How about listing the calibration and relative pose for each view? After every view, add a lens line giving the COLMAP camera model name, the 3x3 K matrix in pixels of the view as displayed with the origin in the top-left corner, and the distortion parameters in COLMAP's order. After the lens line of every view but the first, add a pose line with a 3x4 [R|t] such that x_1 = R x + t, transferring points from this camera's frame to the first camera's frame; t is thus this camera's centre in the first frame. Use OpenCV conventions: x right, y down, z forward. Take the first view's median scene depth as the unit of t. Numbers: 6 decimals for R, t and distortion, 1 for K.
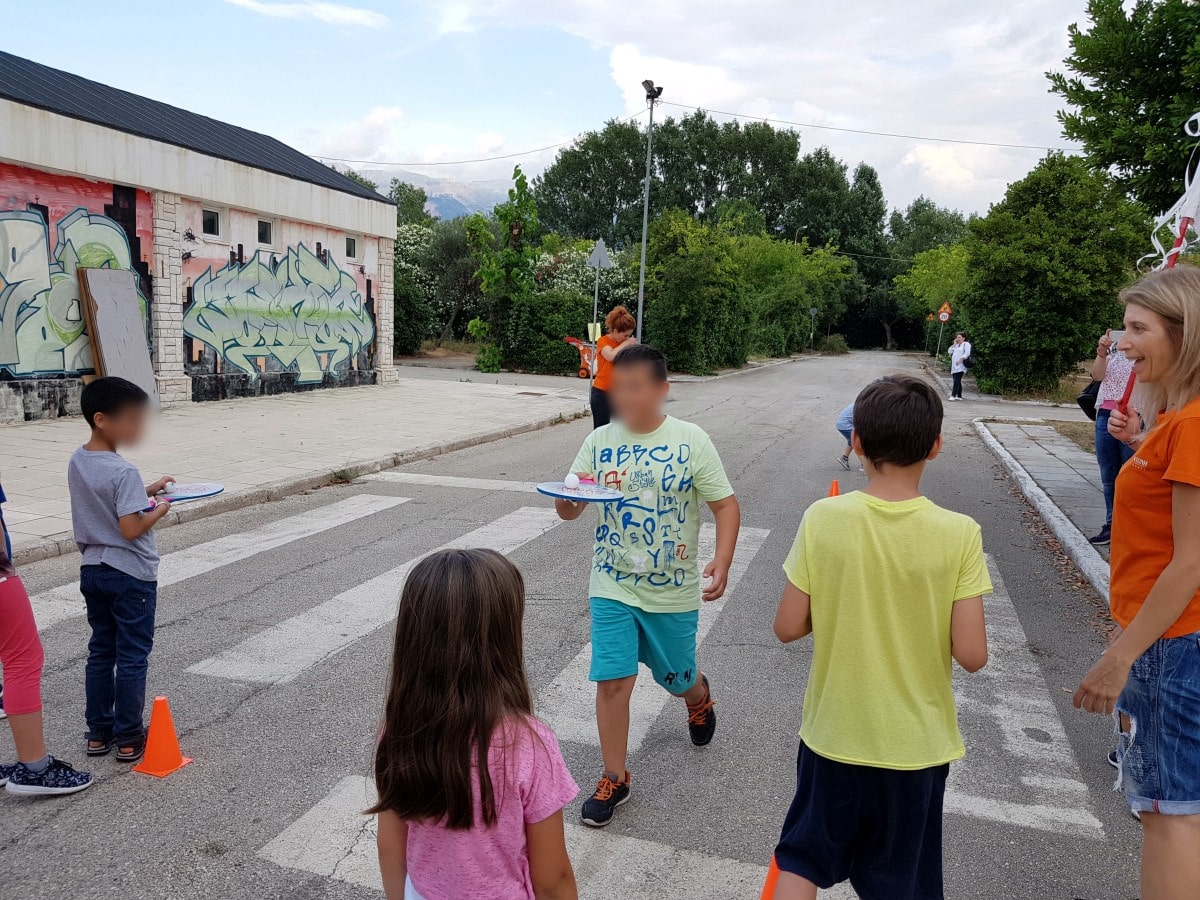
lens RADIAL K [[929.2, 0, 594.0], [0, 929.2, 451.0], [0, 0, 1]] dist [0.019520, -0.068306]
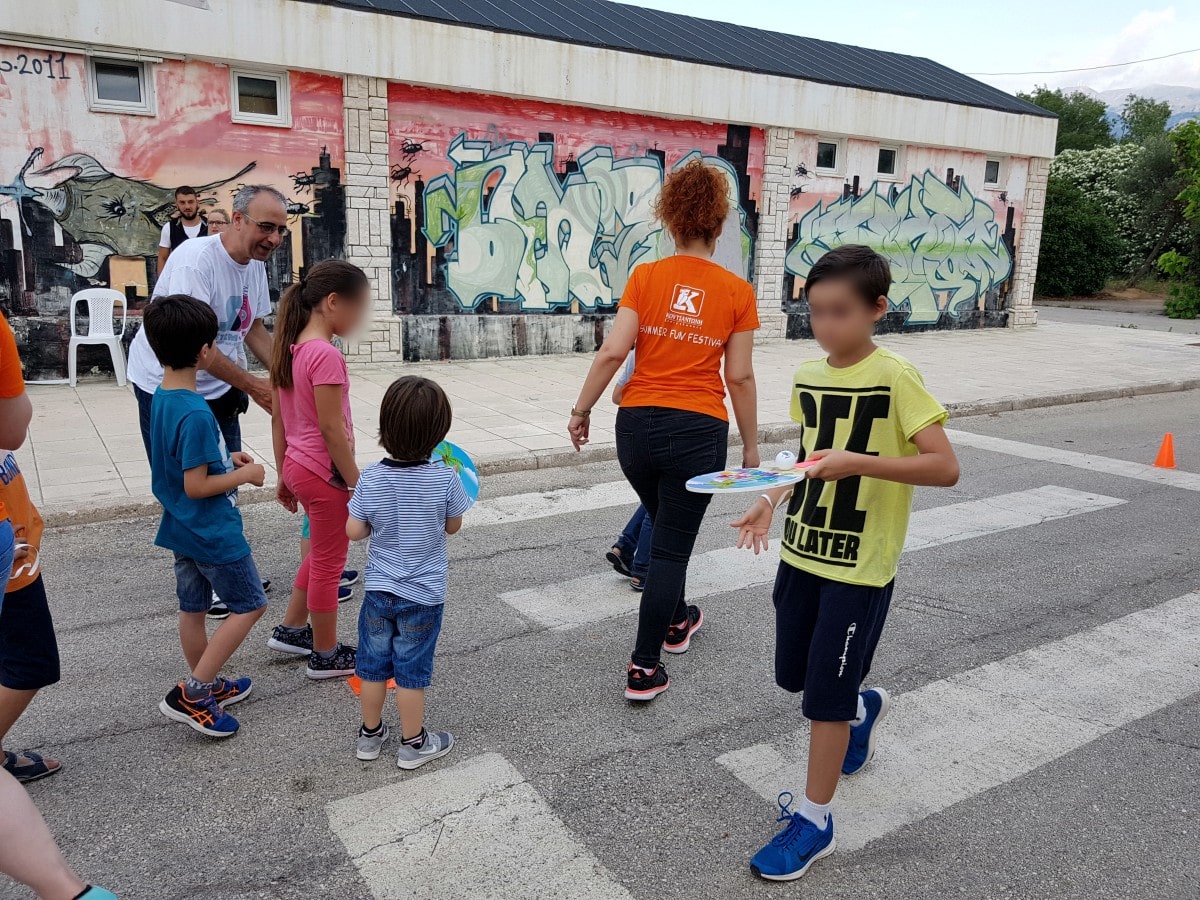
lens RADIAL K [[929.2, 0, 606.9], [0, 929.2, 469.5], [0, 0, 1]] dist [0.019520, -0.068306]
pose [[0.755665, 0.122784, -0.643346, 0.074740], [-0.071554, 0.991868, 0.105253, -0.003884], [0.651038, -0.033502, 0.758306, 0.087121]]
